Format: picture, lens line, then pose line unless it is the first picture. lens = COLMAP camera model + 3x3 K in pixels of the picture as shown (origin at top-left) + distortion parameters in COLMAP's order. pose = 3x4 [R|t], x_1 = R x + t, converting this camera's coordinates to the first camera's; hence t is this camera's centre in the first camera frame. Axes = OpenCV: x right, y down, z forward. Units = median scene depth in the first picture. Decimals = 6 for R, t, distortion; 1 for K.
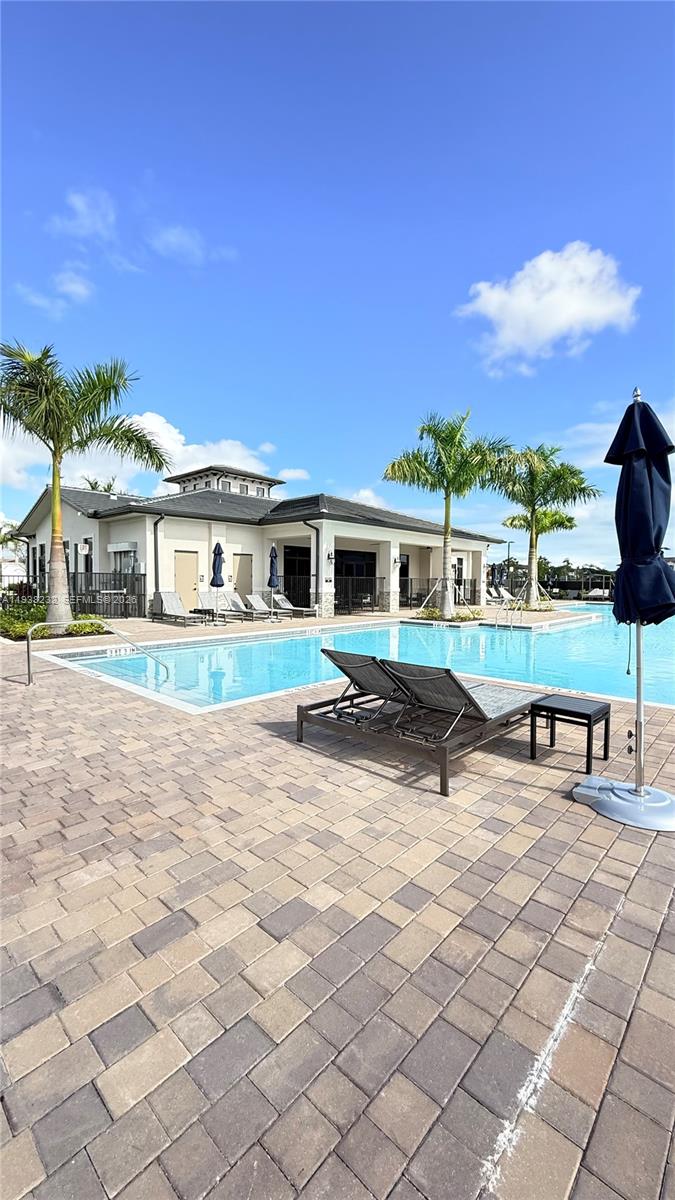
lens RADIAL K [[482.5, 0, 337.5], [0, 482.5, 600.0], [0, 0, 1]] dist [0.001277, 0.000094]
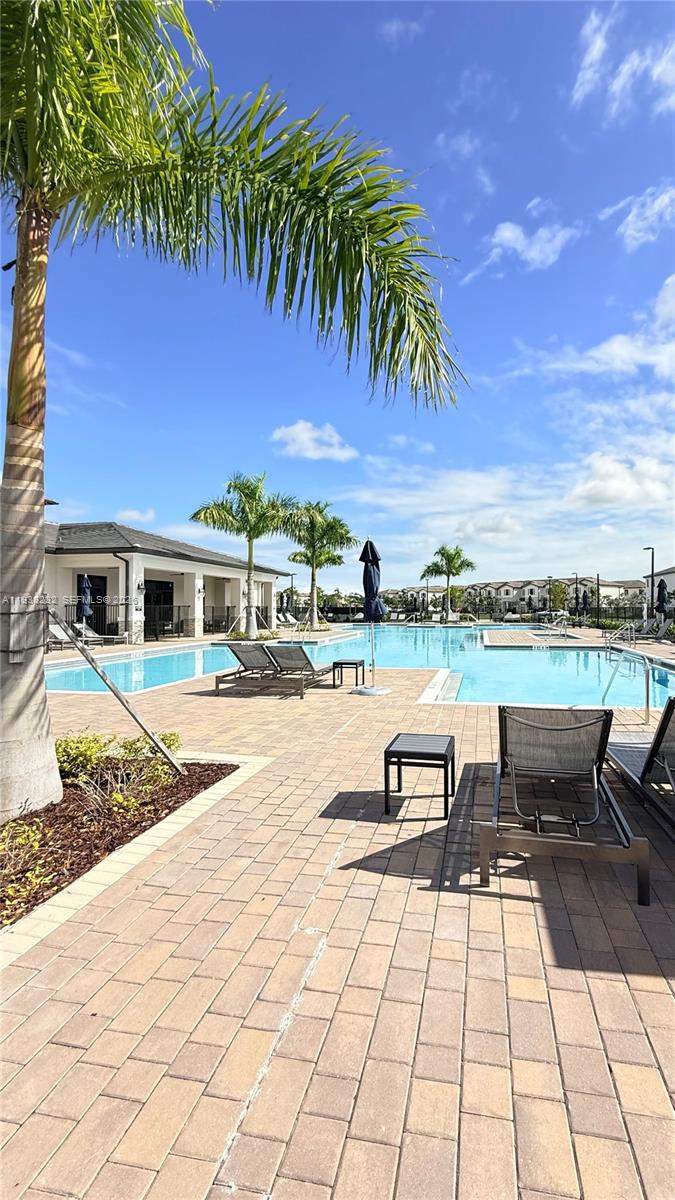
lens RADIAL K [[482.5, 0, 337.5], [0, 482.5, 600.0], [0, 0, 1]] dist [0.001277, 0.000094]
pose [[0.902618, -0.004939, 0.430414, -0.078119], [0.029452, 0.998299, -0.050308, 0.005958], [-0.429433, 0.058085, 0.901229, -0.149527]]
